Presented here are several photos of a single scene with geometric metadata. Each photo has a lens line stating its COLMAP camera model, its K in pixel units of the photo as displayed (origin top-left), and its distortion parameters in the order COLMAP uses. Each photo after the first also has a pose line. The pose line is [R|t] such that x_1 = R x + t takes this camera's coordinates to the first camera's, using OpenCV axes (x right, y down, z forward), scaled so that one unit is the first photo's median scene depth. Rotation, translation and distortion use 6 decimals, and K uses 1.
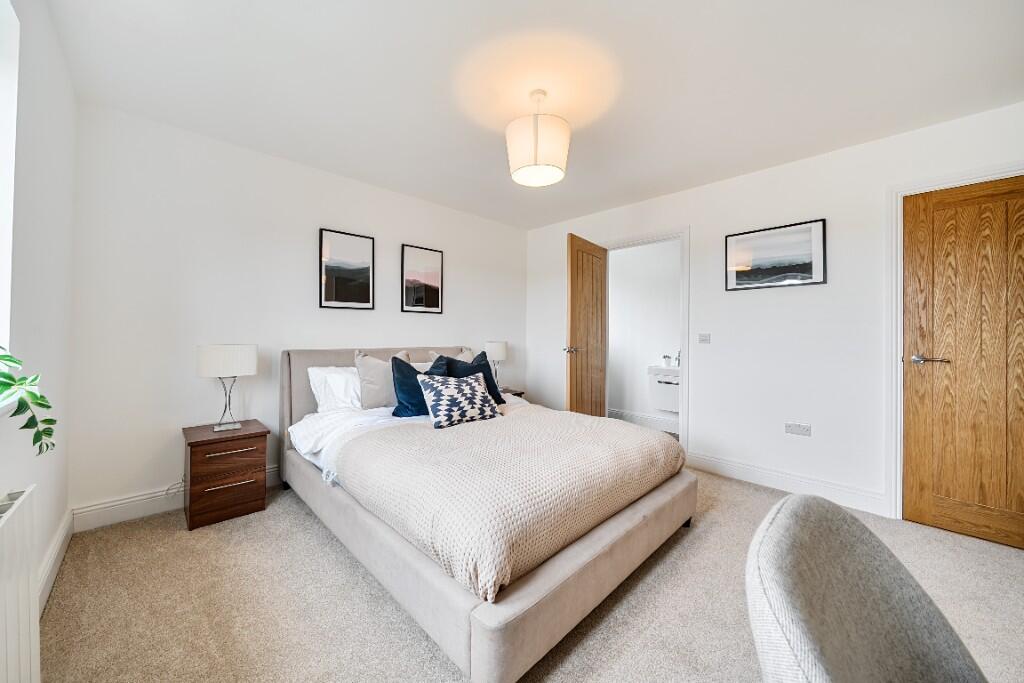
lens RADIAL K [[365.2, 0, 511.0], [0, 365.2, 332.6], [0, 0, 1]] dist [0.000815, -0.000006]
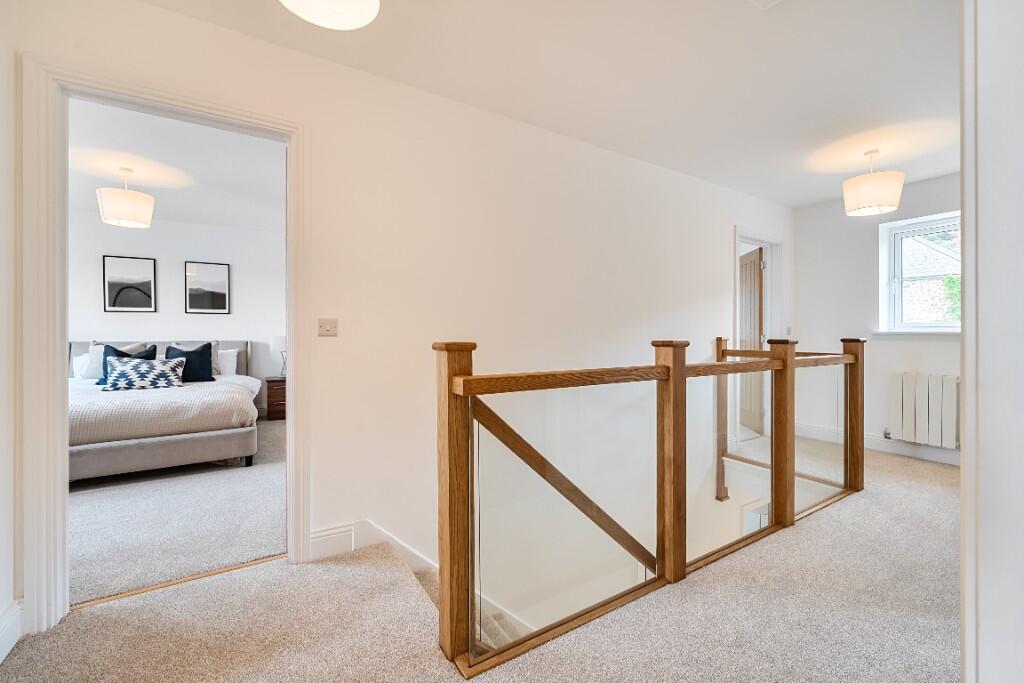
lens RADIAL K [[398.3, 0, 494.3], [0, 398.3, 334.7], [0, 0, 1]] dist [-0.000483, 0.000159]
pose [[0.978969, -0.002690, -0.203990, 1.161866], [0.005041, 0.999927, 0.011006, 0.011355], [0.203946, -0.011803, 0.978911, -0.191915]]
